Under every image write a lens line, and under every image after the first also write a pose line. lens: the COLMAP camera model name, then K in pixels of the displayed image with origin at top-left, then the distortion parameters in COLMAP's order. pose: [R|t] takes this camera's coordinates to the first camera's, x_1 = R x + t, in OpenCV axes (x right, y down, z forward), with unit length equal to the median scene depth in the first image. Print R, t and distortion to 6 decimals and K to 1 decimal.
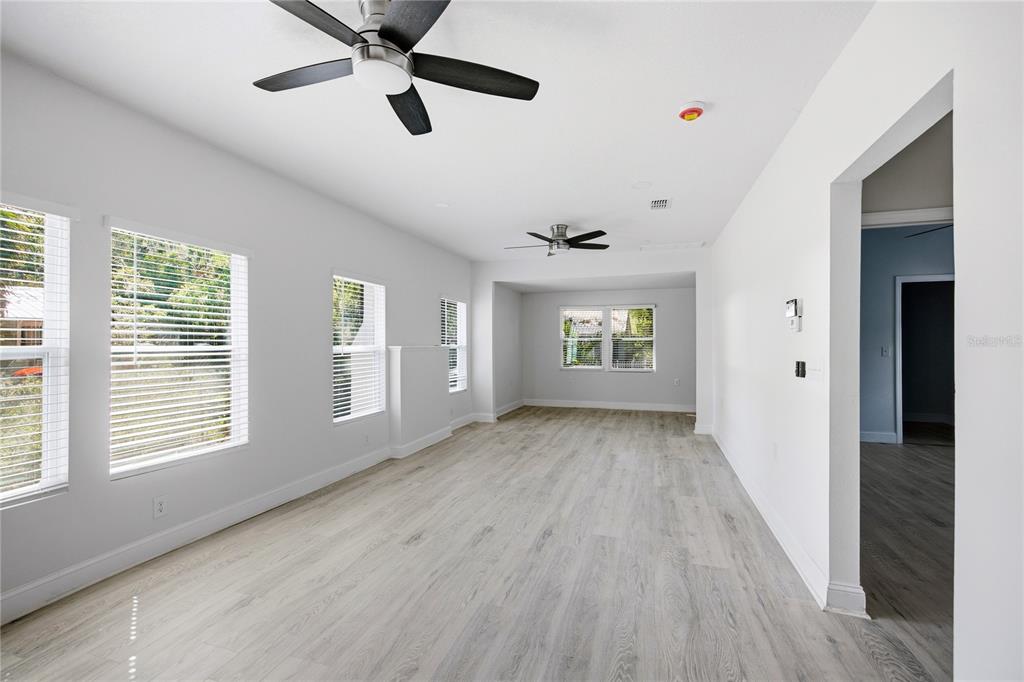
lens RADIAL K [[441.2, 0, 519.6], [0, 441.2, 342.8], [0, 0, 1]] dist [-0.008710, 0.000894]
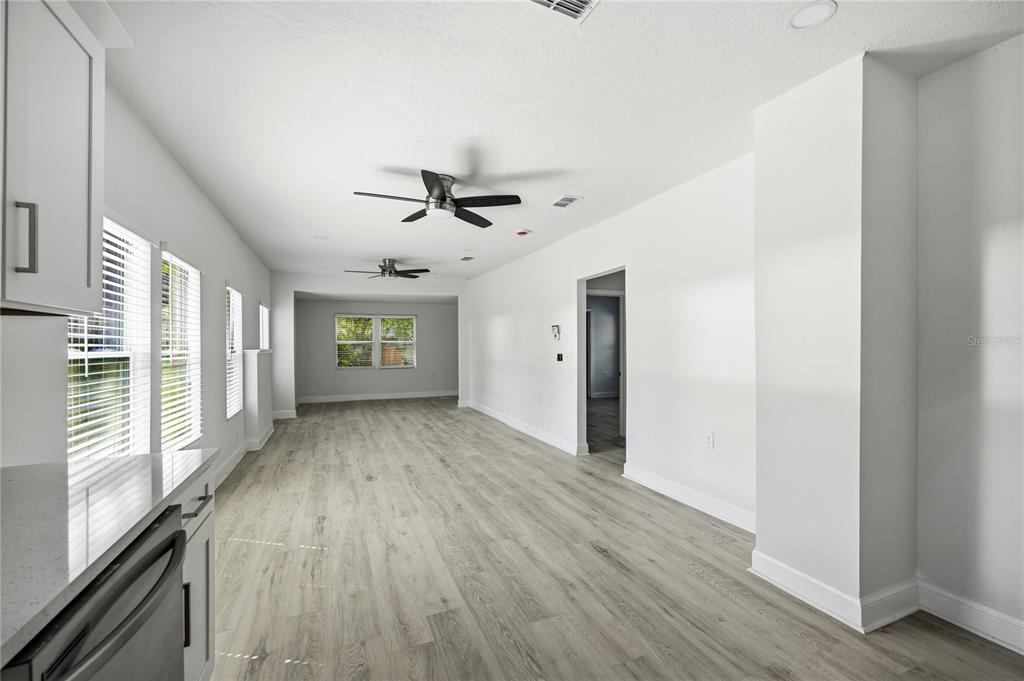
lens RADIAL K [[429.1, 0, 520.5], [0, 429.1, 339.5], [0, 0, 1]] dist [-0.007890, 0.000154]
pose [[0.751436, 0.003269, 0.659798, -0.529702], [0.005857, 0.999915, -0.011624, -0.002275], [-0.659780, 0.012599, 0.751354, -0.279510]]
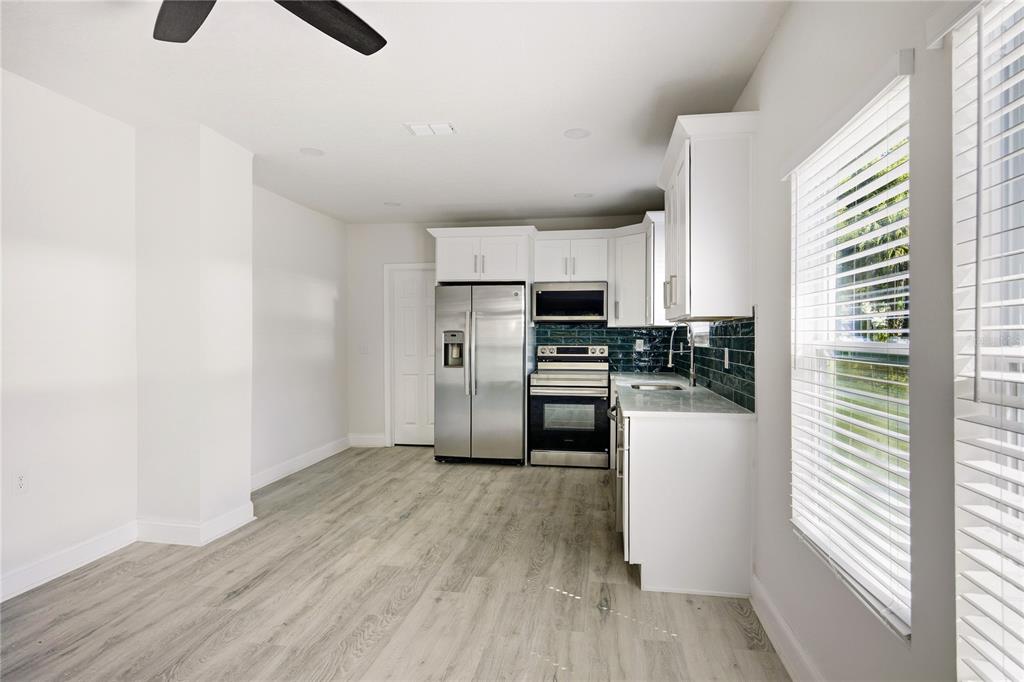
lens RADIAL K [[531.0, 0, 504.9], [0, 531.0, 337.9], [0, 0, 1]] dist [-0.012745, 0.001968]
pose [[-0.991868, 0.001593, -0.127261, -0.265838], [0.001890, 0.999996, -0.002216, 0.000545], [0.127257, -0.002439, -0.991867, 0.761260]]
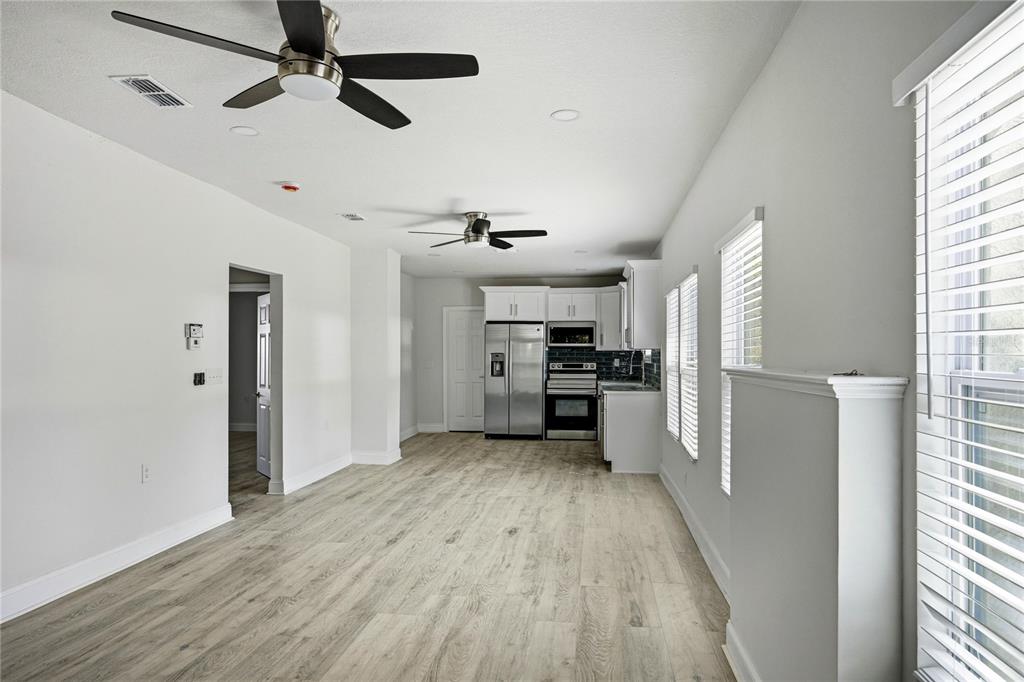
lens RADIAL K [[591.1, 0, 503.4], [0, 591.1, 325.4], [0, 0, 1]] dist [0.015086, -0.002842]
pose [[-0.986942, -0.008003, -0.160880, 0.021582], [0.000900, 0.998475, -0.055191, -0.000463], [0.161076, -0.054616, -0.985430, 1.647033]]
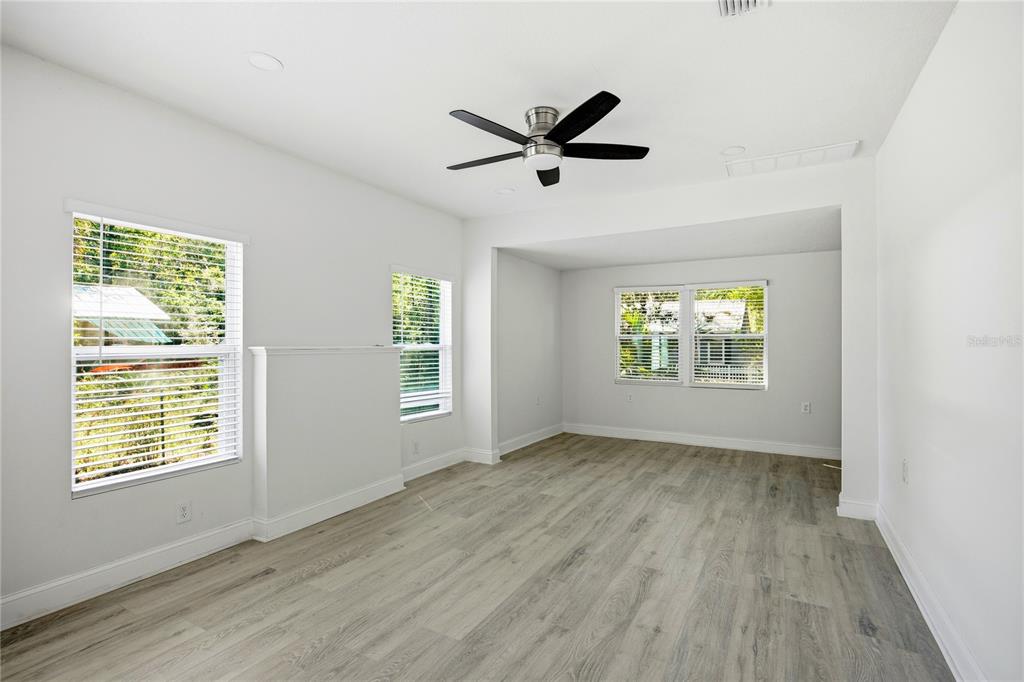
lens RADIAL K [[469.9, 0, 525.0], [0, 469.9, 343.8], [0, 0, 1]] dist [-0.003818, -0.000121]
pose [[0.977563, 0.000775, -0.210643, 0.206538], [-0.000503, 0.999999, 0.001345, 0.003460], [0.210644, -0.001209, 0.977562, 0.516894]]
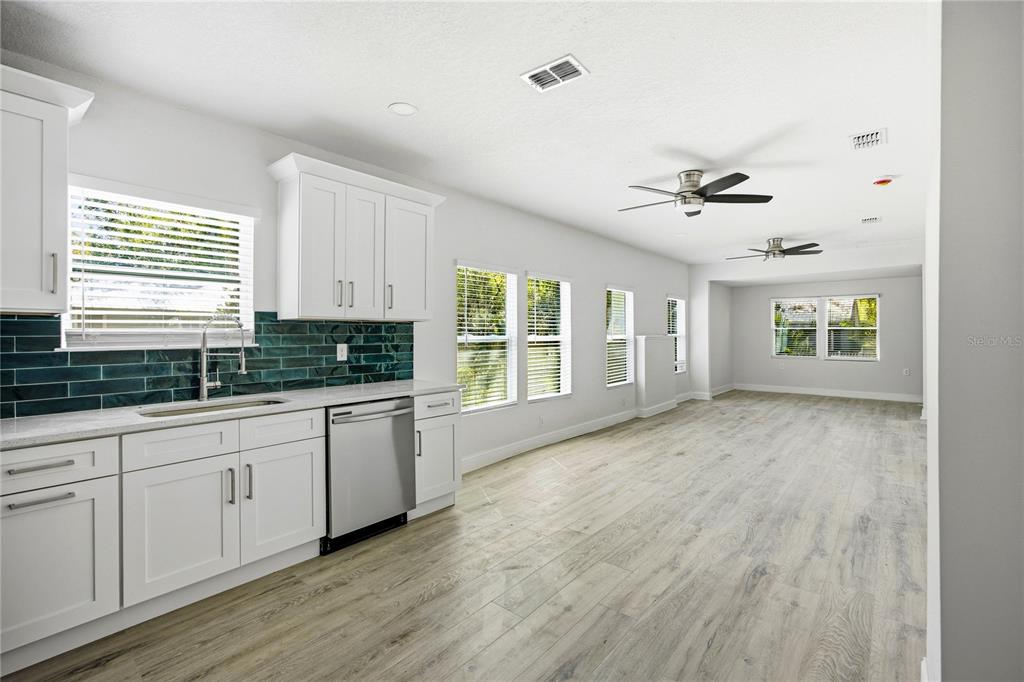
lens RADIAL K [[468.5, 0, 515.5], [0, 468.5, 333.0], [0, 0, 1]] dist [-0.002389, 0.004292]
pose [[0.923984, -0.002808, -0.382422, -0.090300], [0.003706, 0.999992, 0.001613, -0.006038], [0.382414, -0.002908, 0.923987, -0.549971]]
